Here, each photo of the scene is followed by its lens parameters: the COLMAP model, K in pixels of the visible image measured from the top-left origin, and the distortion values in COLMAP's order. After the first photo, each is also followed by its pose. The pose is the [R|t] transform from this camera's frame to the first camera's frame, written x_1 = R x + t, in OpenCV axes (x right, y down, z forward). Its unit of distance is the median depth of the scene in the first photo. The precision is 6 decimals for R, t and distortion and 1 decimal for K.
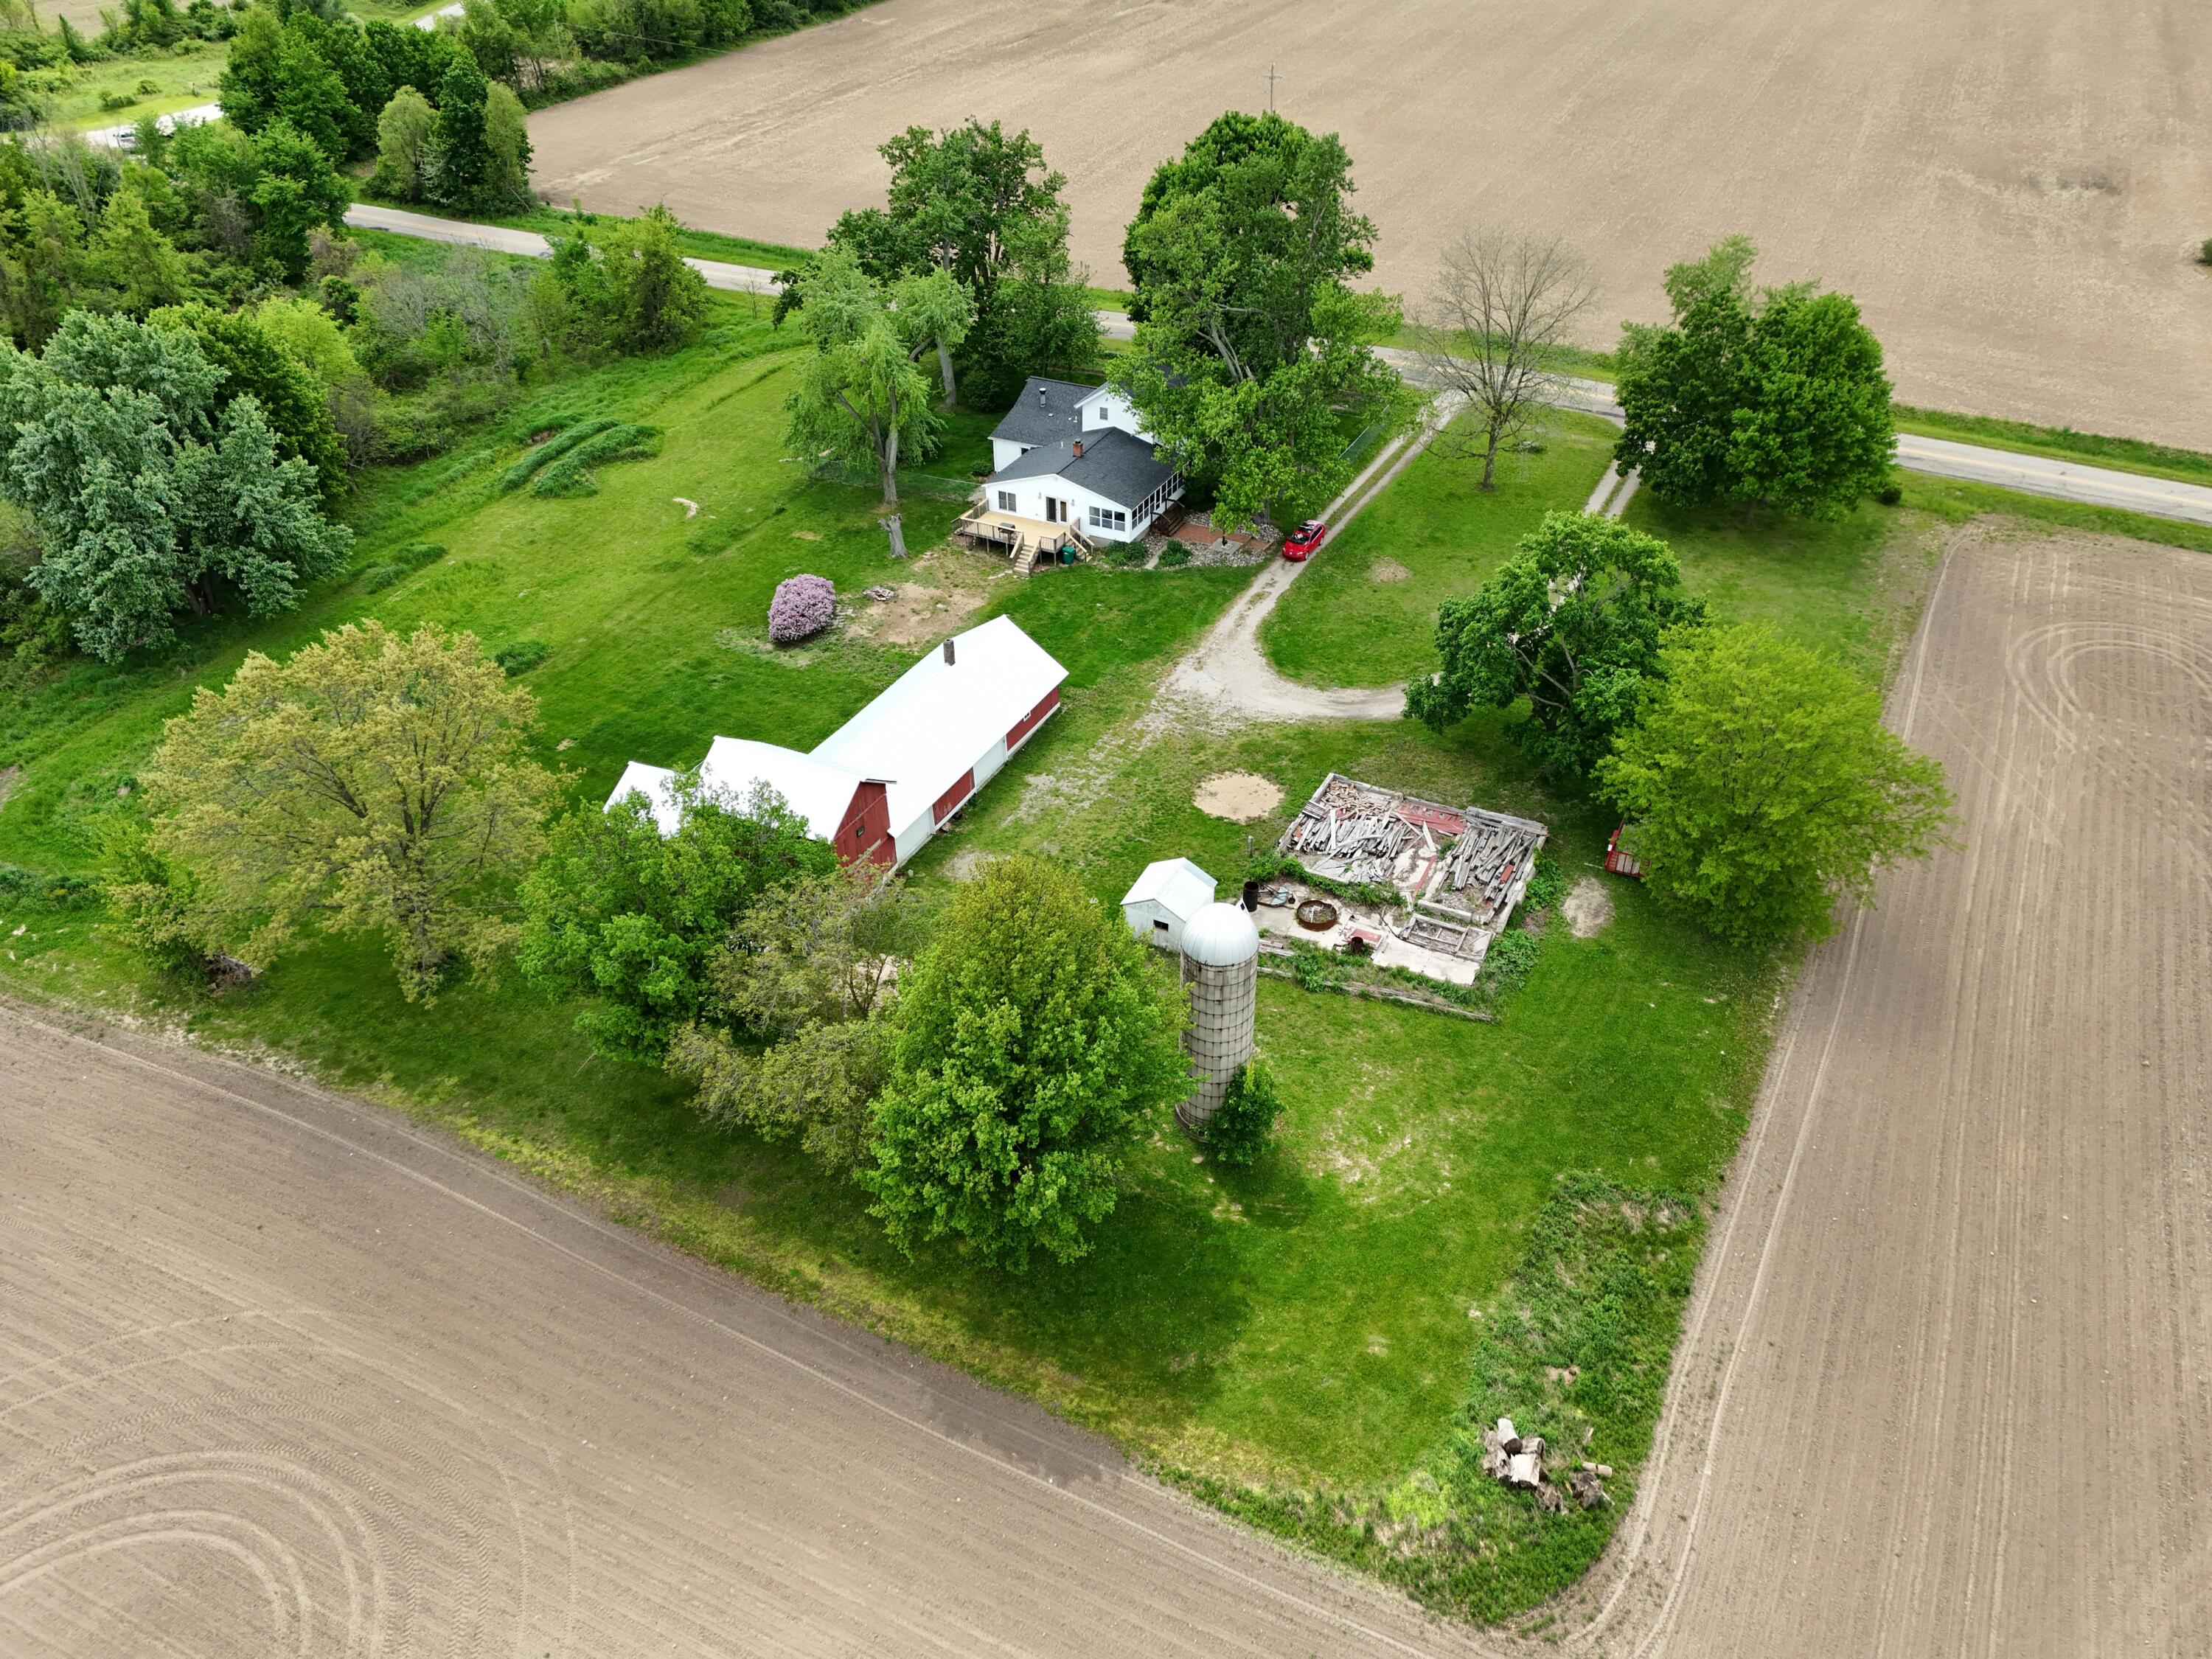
lens RADIAL K [[1599.9, 0, 1142.0], [0, 1599.9, 864.7], [0, 0, 1]] dist [0.076172, -0.066804]
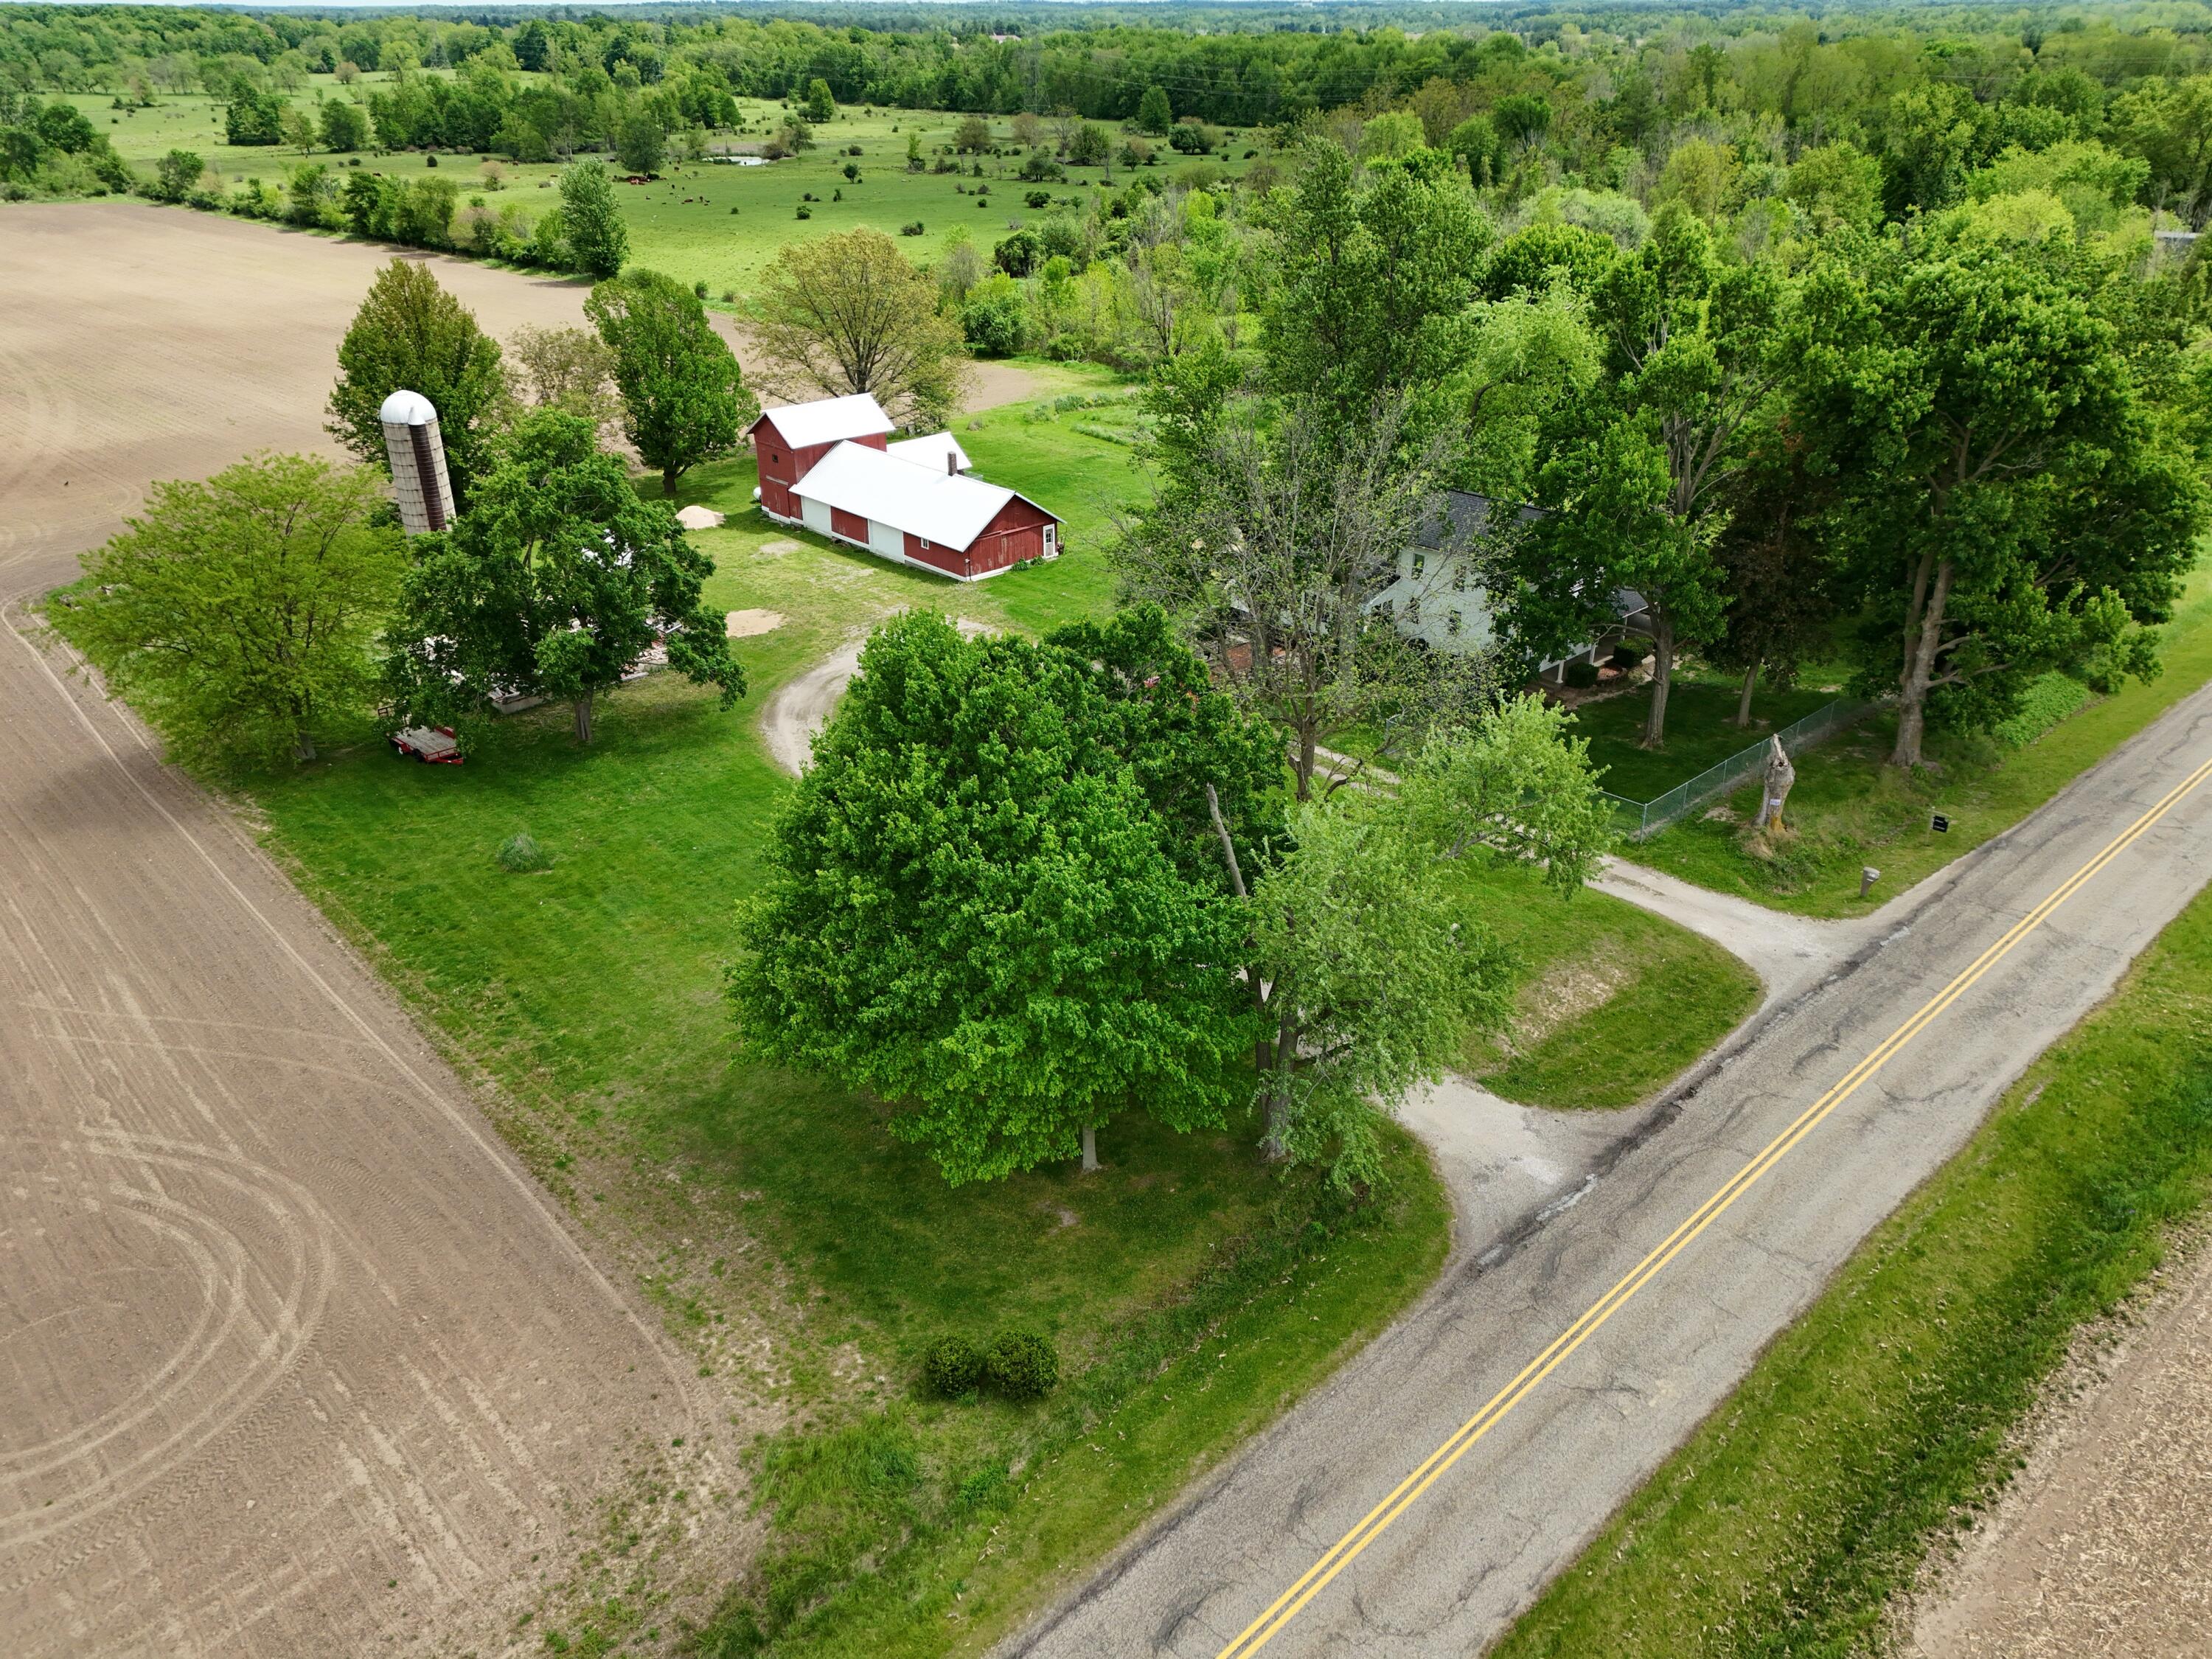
lens RADIAL K [[1623.1, 0, 1112.9], [0, 1623.1, 841.7], [0, 0, 1]] dist [0.078427, -0.068768]
pose [[-0.363349, 0.429140, -0.826932, 0.762790], [-0.546789, 0.620421, 0.562227, -0.569853], [0.754320, 0.656442, 0.009220, 1.044315]]
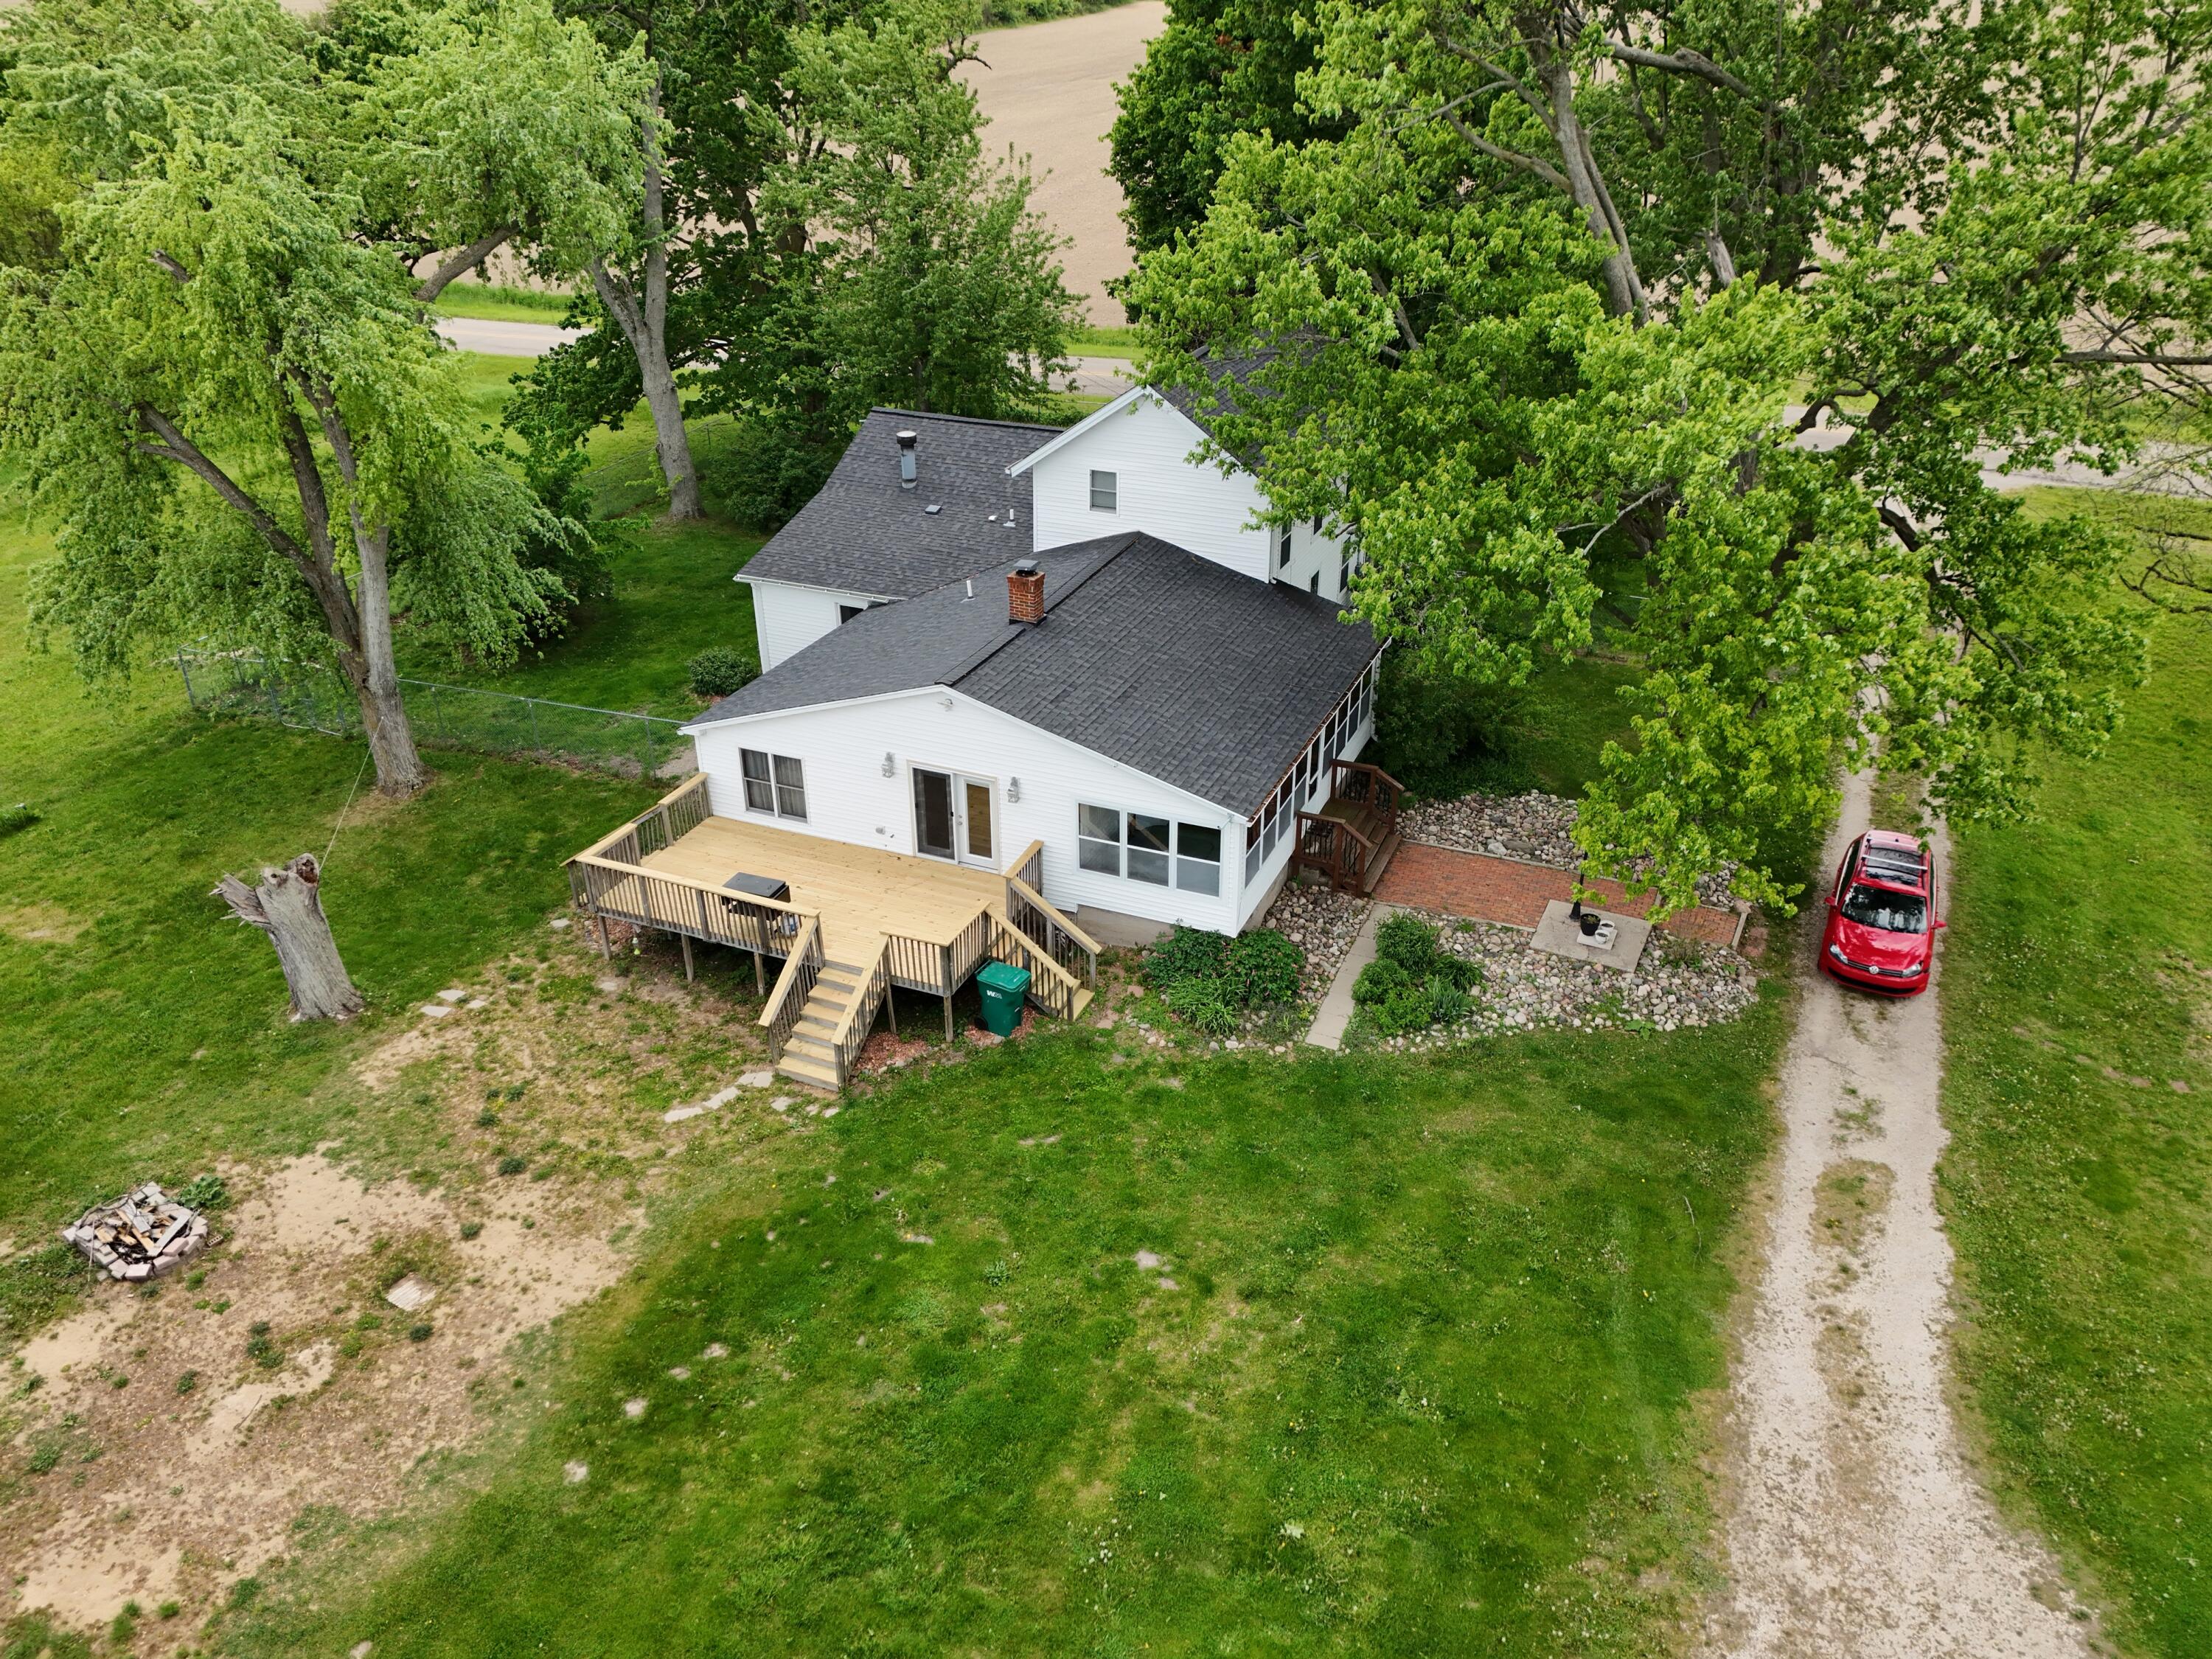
lens RADIAL K [[1592.3, 0, 1110.5], [0, 1592.3, 804.1], [0, 0, 1]] dist [0.075081, -0.060766]
pose [[0.998901, -0.021795, 0.041505, -0.038456], [0.028039, 0.987303, -0.156352, -0.183179], [-0.037571, 0.157343, 0.986829, 0.747787]]
